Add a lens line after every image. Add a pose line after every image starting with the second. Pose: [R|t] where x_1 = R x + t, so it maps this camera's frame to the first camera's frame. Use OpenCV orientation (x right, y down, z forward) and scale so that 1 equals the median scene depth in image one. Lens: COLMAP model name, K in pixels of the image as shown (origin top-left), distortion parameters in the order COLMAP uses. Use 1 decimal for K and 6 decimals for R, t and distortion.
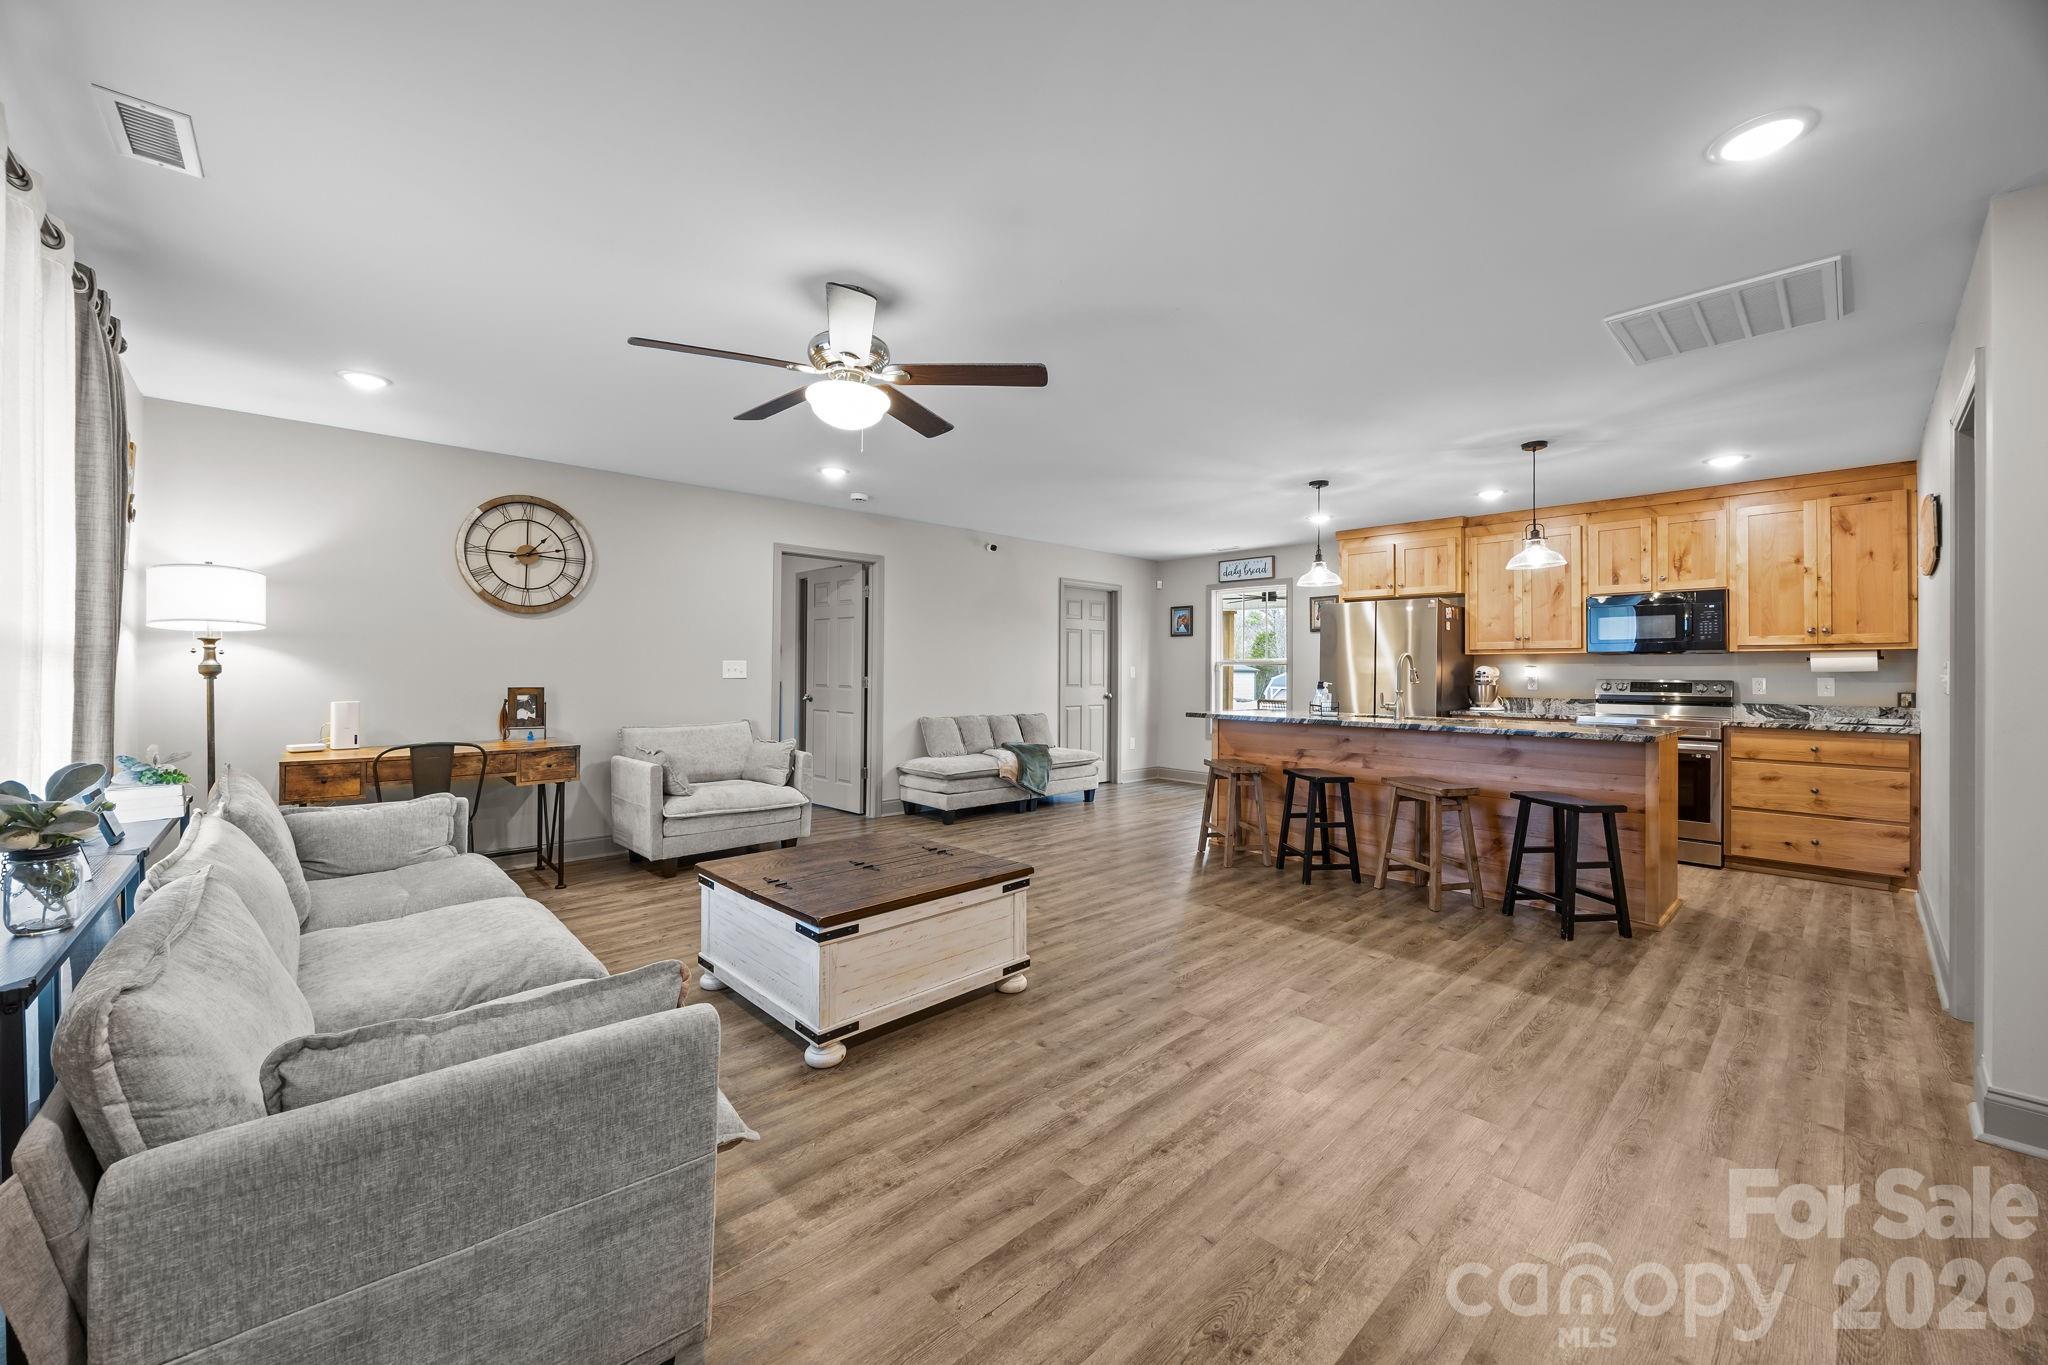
lens RADIAL K [[778.1, 0, 1018.2], [0, 778.1, 672.3], [0, 0, 1]] dist [-0.003220, -0.000212]
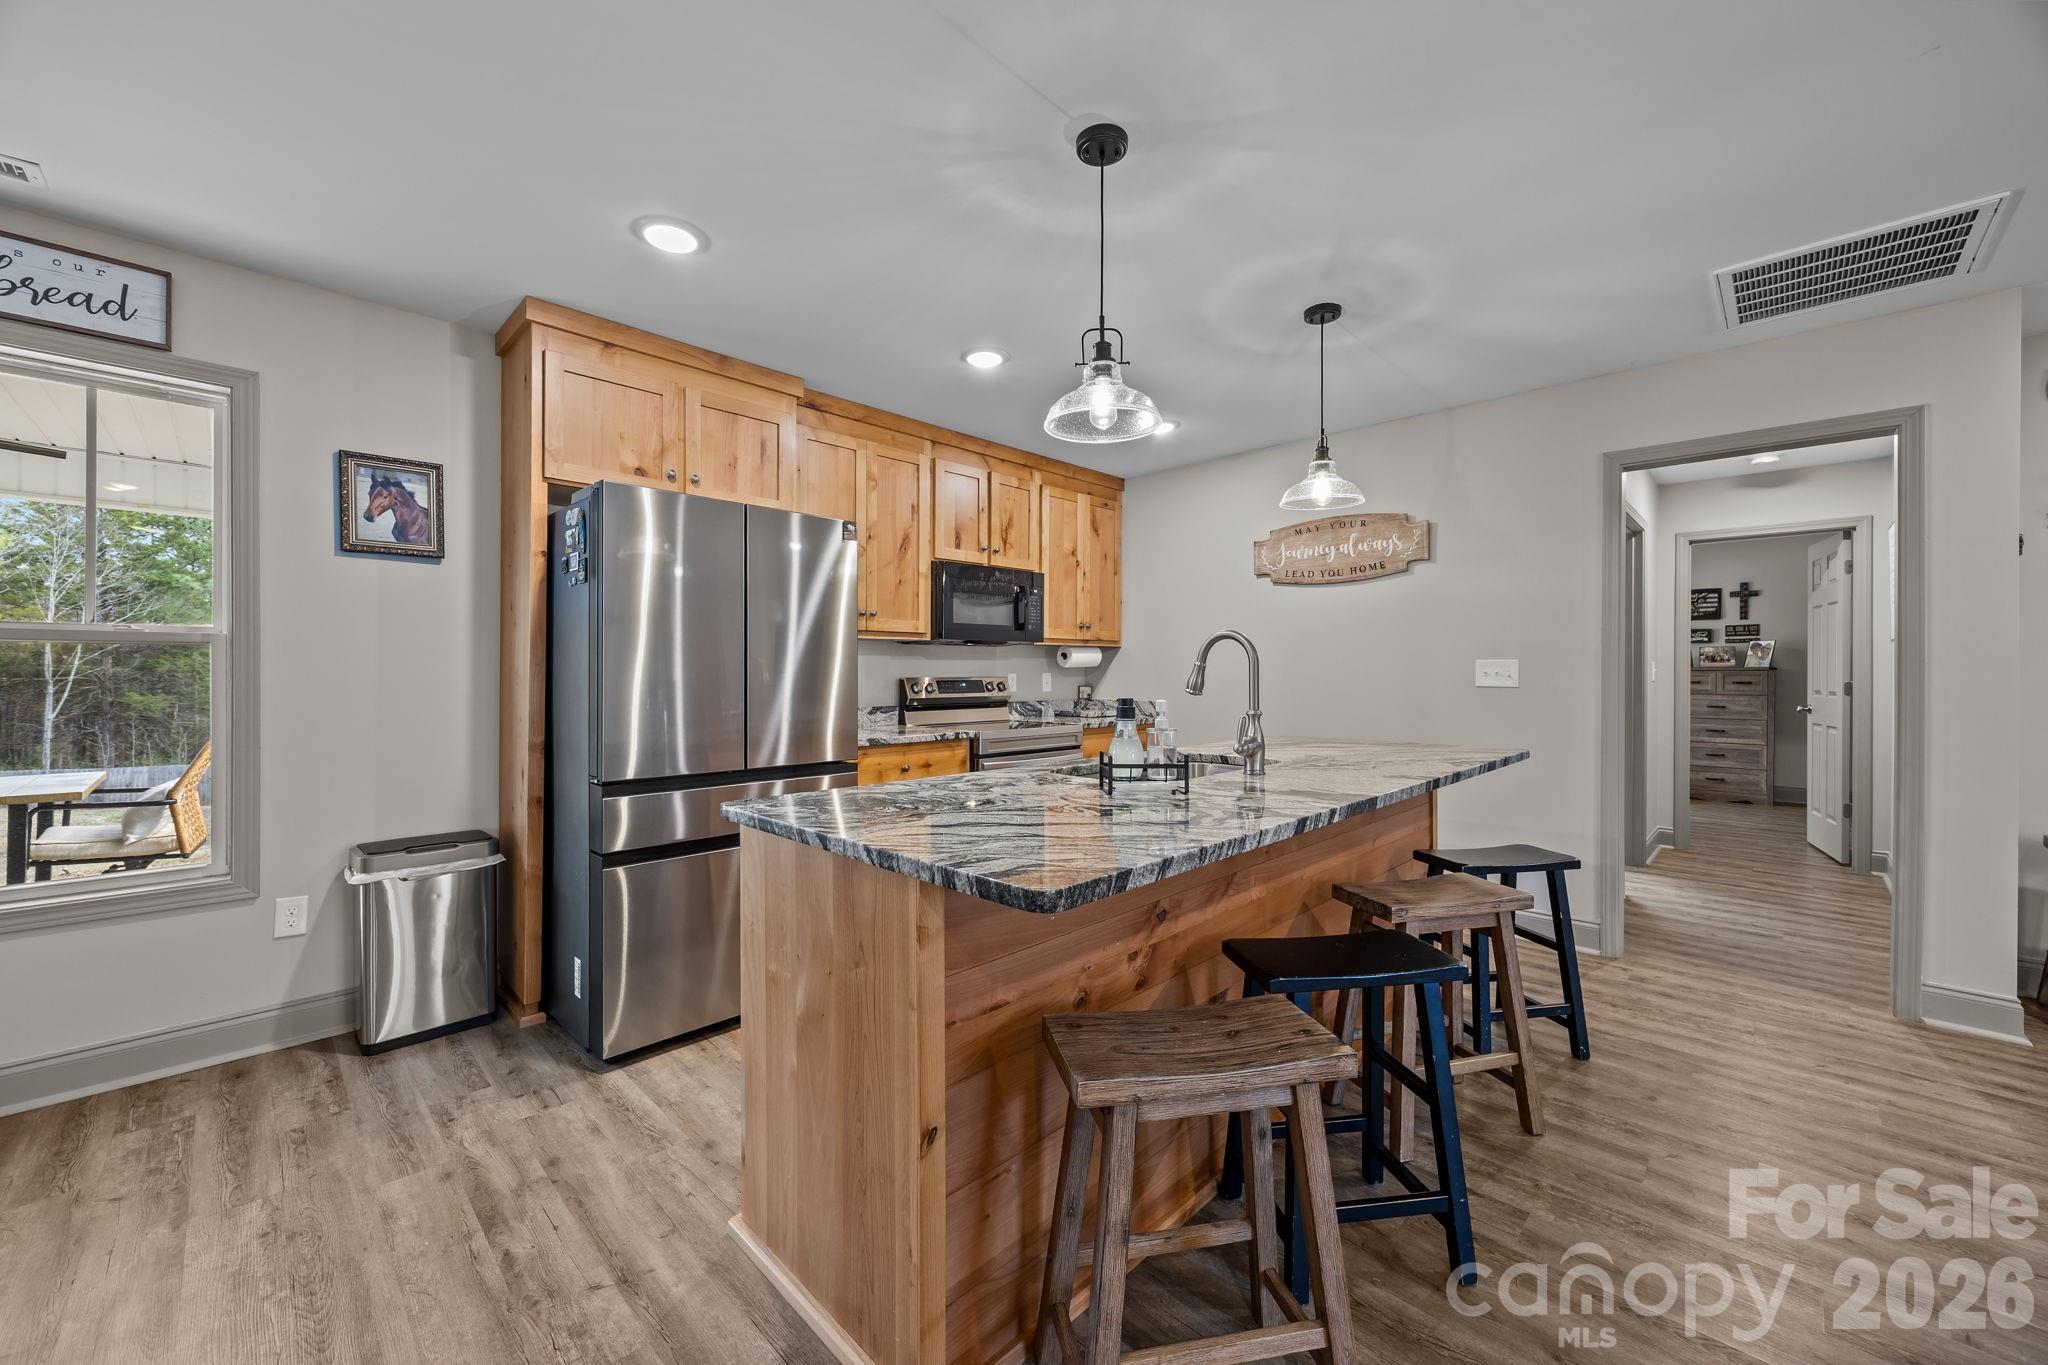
lens RADIAL K [[778.1, 0, 1018.2], [0, 778.1, 672.3], [0, 0, 1]] dist [-0.003220, -0.000212]
pose [[-0.041641, -0.005820, 0.999116, 0.035383], [-0.001441, 0.999982, 0.005765, 0.000139], [-0.999132, -0.001200, -0.041648, 1.302693]]
